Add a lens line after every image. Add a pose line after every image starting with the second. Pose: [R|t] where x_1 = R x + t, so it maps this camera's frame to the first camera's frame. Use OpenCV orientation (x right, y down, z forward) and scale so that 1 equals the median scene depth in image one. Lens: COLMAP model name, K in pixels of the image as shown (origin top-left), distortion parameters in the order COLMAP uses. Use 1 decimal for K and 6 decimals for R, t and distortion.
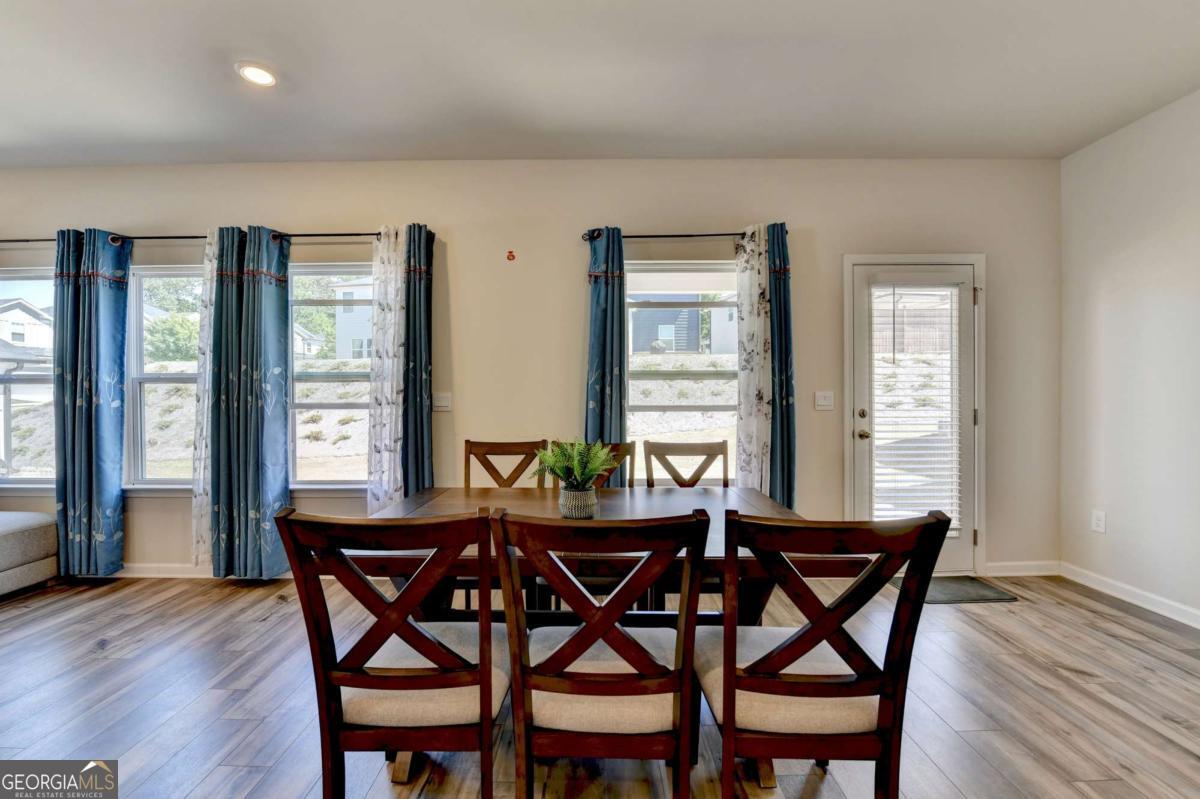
lens RADIAL K [[488.9, 0, 587.2], [0, 488.9, 400.9], [0, 0, 1]] dist [-0.017750, -0.001200]
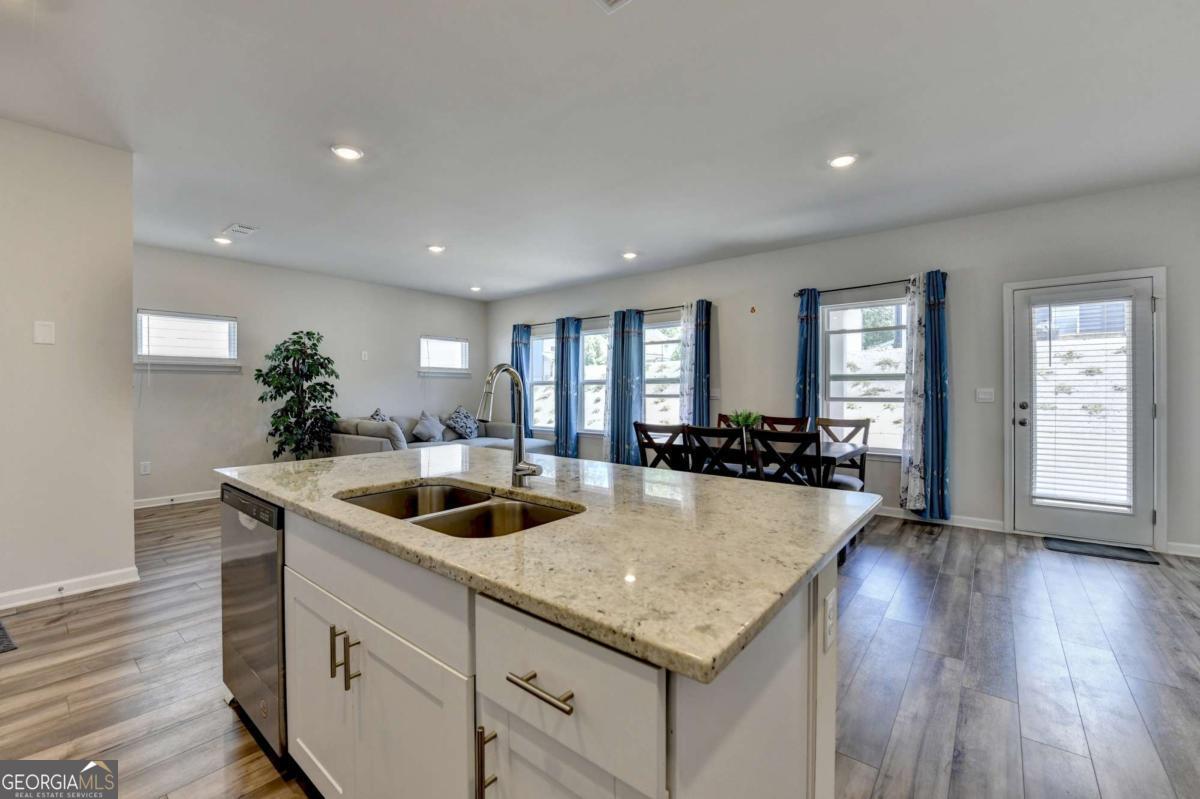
lens RADIAL K [[488.9, 0, 571.1], [0, 488.9, 392.5], [0, 0, 1]] dist [-0.017750, -0.001200]
pose [[0.754611, 0.005430, -0.656150, 0.503132], [-0.008009, 0.999967, -0.000936, 0.001972], [0.656124, 0.005962, 0.754630, -0.741558]]
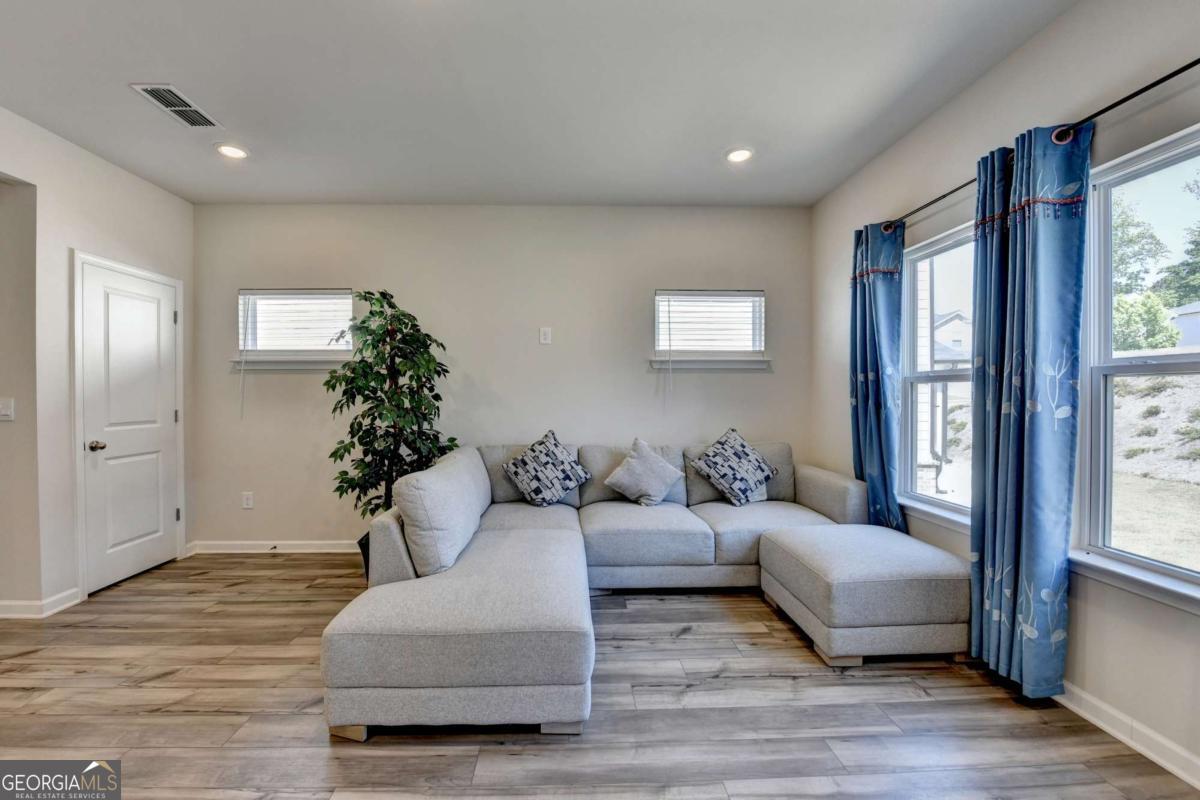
lens RADIAL K [[488.9, 0, 585.7], [0, 488.9, 400.1], [0, 0, 1]] dist [-0.017750, -0.001200]
pose [[0.040426, 0.014481, -0.999078, -0.421987], [-0.009215, 0.999858, 0.014120, -0.012004], [0.999140, 0.008635, 0.040553, 0.394906]]
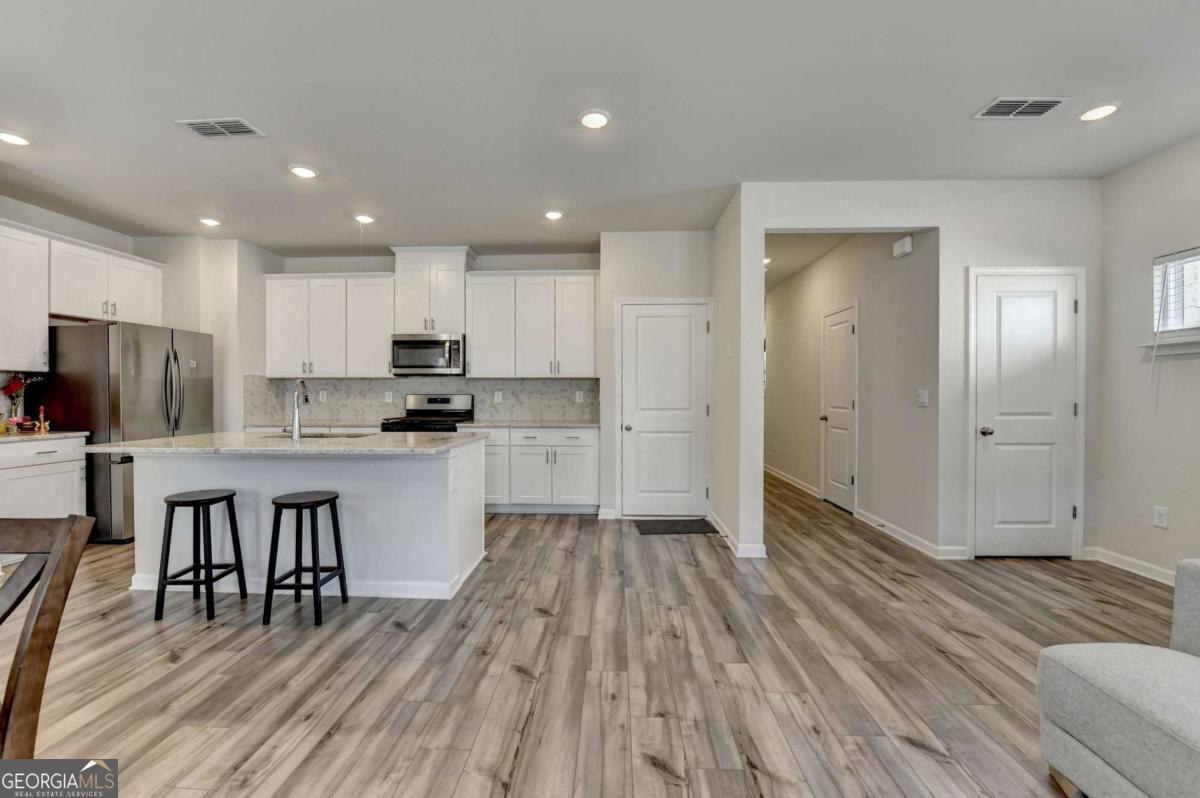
lens RADIAL K [[489.7, 0, 582.1], [0, 489.7, 397.1], [0, 0, 1]] dist [-0.021382, -0.000466]
pose [[-0.998885, 0.003686, 0.047066, -0.539326], [0.004729, 0.999745, 0.022060, -0.006157], [-0.046973, 0.022258, -0.998648, 0.619009]]
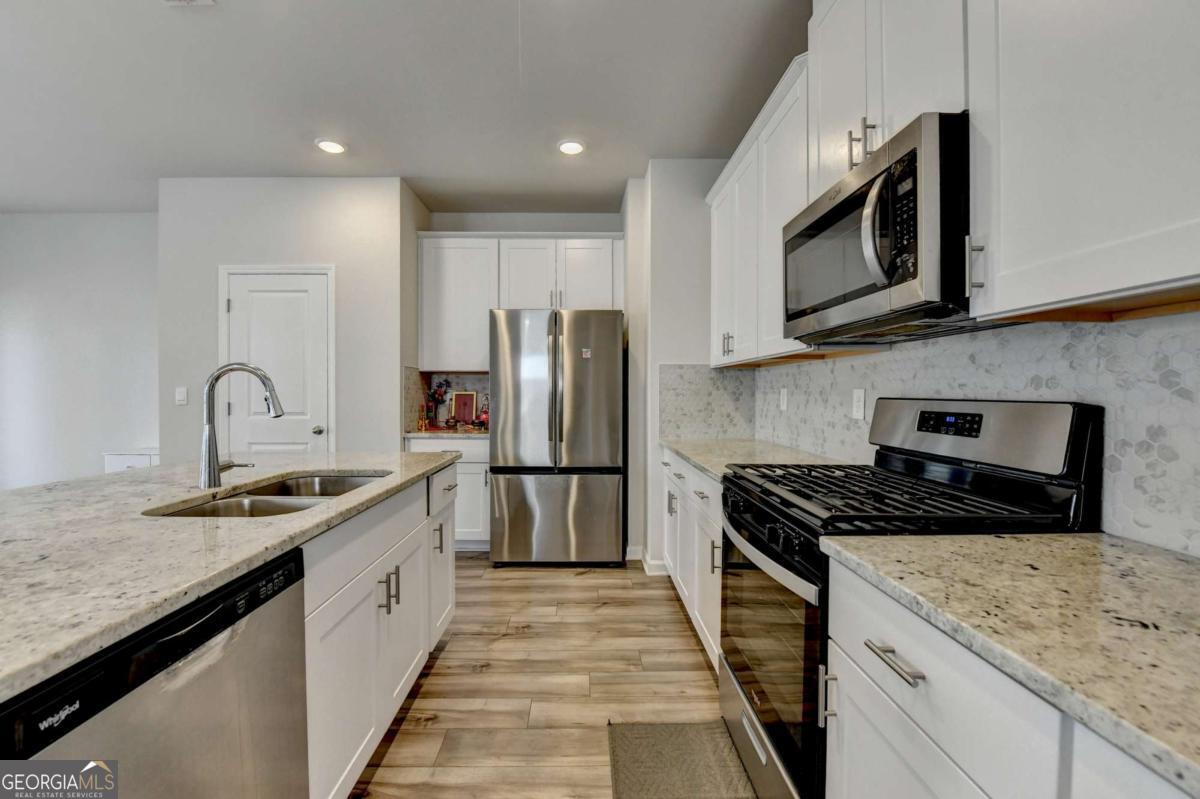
lens RADIAL K [[488.9, 0, 602.8], [0, 488.9, 405.8], [0, 0, 1]] dist [-0.017750, -0.001200]
pose [[-0.039952, -0.023598, 0.998923, -0.392054], [0.011193, 0.999648, 0.024063, 0.012310], [-0.999139, 0.012142, -0.039674, -0.785737]]
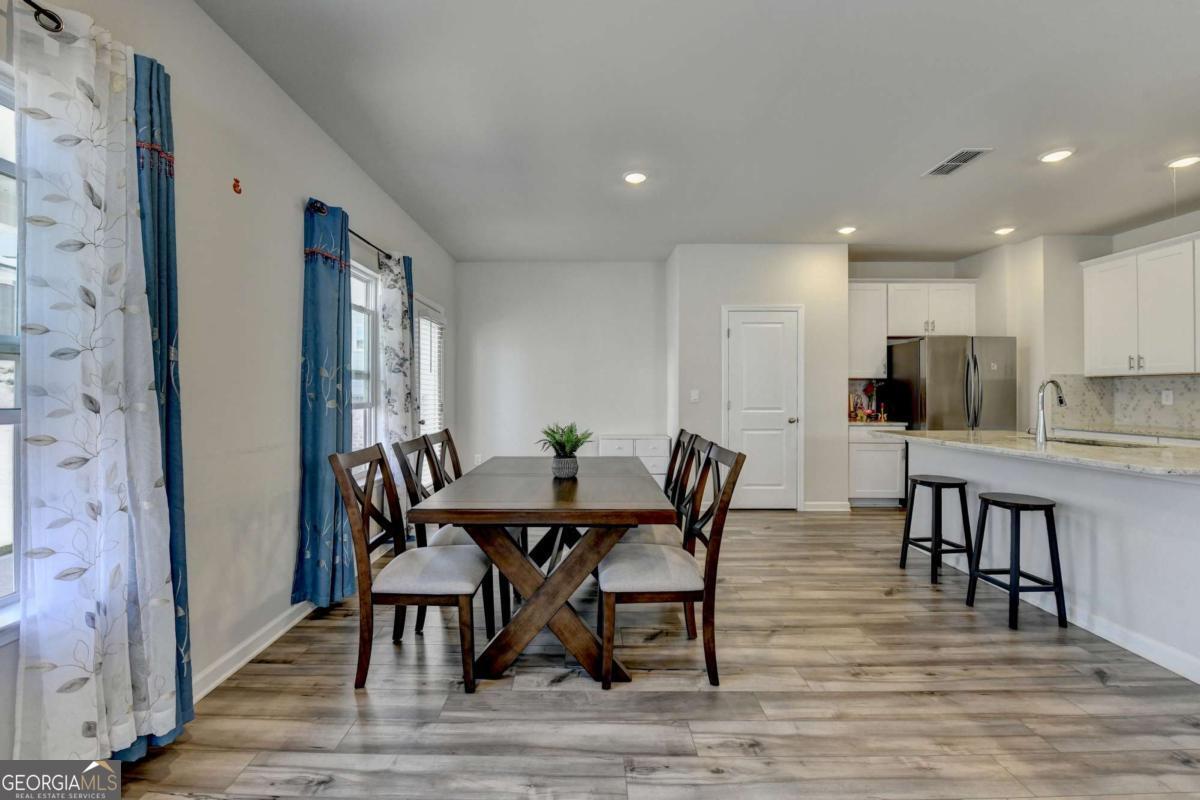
lens RADIAL K [[488.9, 0, 596.7], [0, 488.9, 392.8], [0, 0, 1]] dist [-0.017750, -0.001200]
pose [[-0.016883, 0.005112, 0.999844, -0.845836], [0.013902, 0.999891, -0.004877, -0.004378], [-0.999761, 0.013817, -0.016952, 0.533674]]
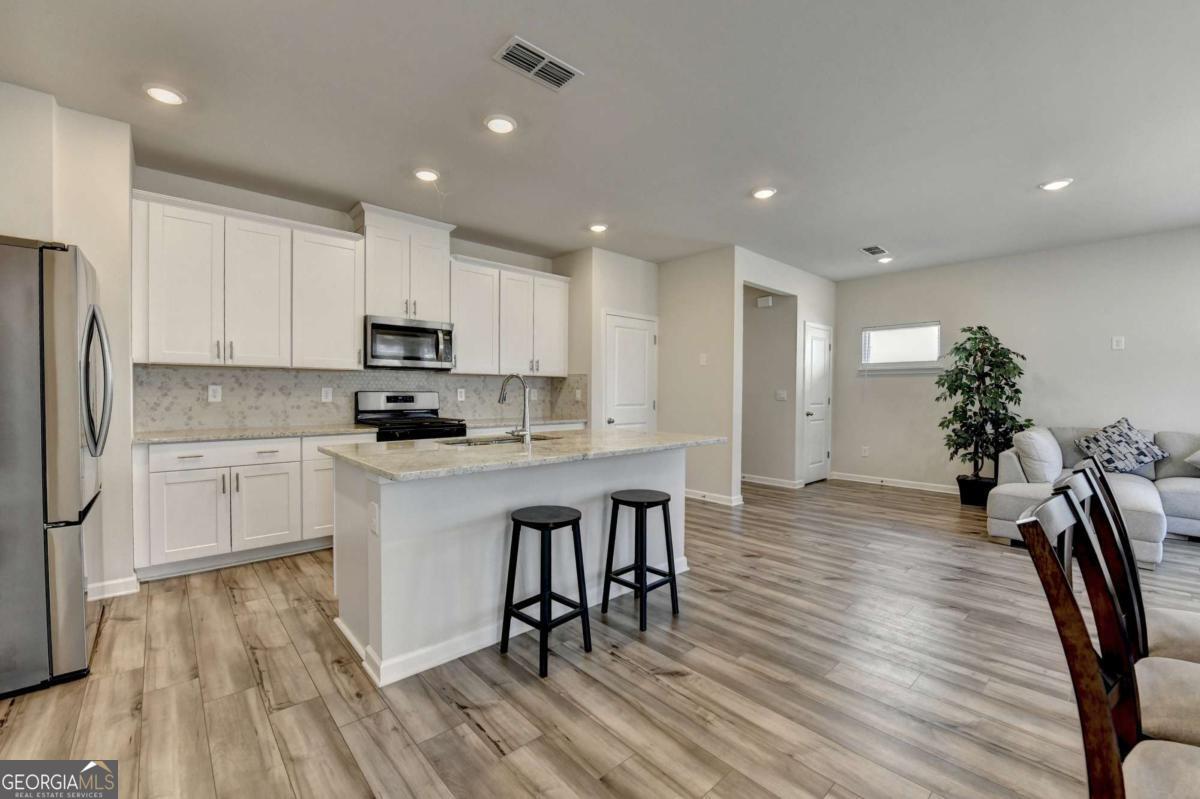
lens RADIAL K [[488.9, 0, 593.4], [0, 488.9, 397.4], [0, 0, 1]] dist [-0.017750, -0.001200]
pose [[-0.744295, 0.007086, -0.667813, 0.625126], [-0.010459, 0.999697, 0.022264, -0.000824], [0.667769, 0.023556, -0.743996, 0.359757]]
